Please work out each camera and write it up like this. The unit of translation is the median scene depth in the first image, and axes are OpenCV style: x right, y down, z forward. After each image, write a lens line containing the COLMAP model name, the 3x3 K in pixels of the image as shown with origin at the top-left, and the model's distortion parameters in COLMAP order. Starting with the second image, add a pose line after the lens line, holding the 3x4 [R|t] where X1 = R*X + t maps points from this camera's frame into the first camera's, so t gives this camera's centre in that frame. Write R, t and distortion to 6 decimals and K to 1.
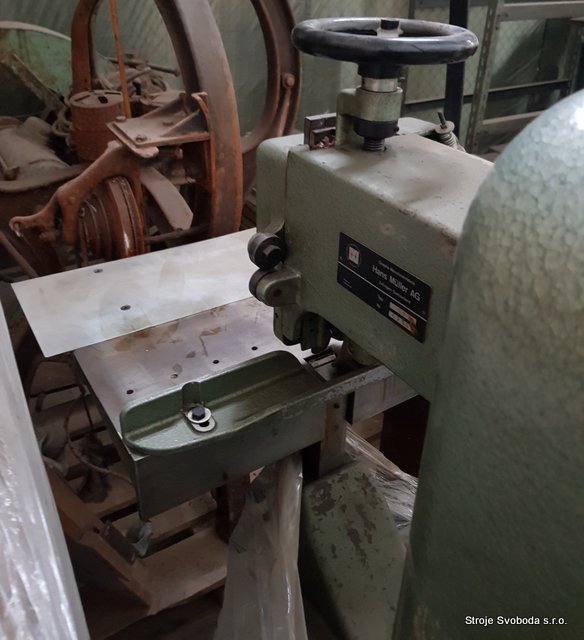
lens RADIAL K [[596.6, 0, 292.0], [0, 596.6, 320.0], [0, 0, 1]] dist [0.001827, 0.000575]
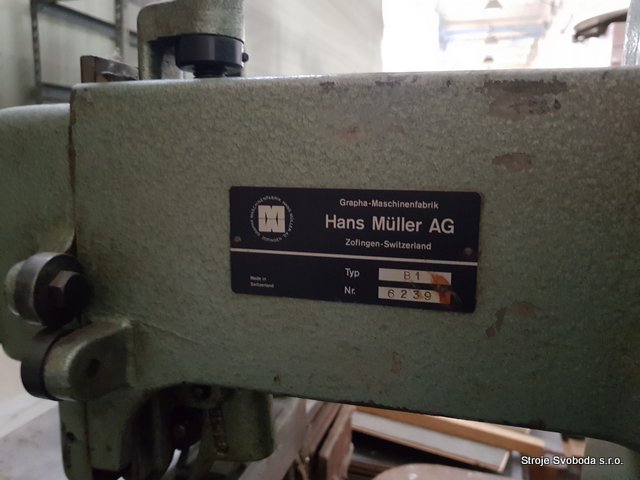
lens RADIAL K [[508.0, 0, 320.0], [0, 508.0, 240.0], [0, 0, 1]] dist [-0.014258, -0.001282]
pose [[0.753743, -0.128375, 0.644509, -0.162415], [0.372852, 0.891144, -0.258543, 0.043694], [-0.541160, 0.435181, 0.719558, 0.663851]]
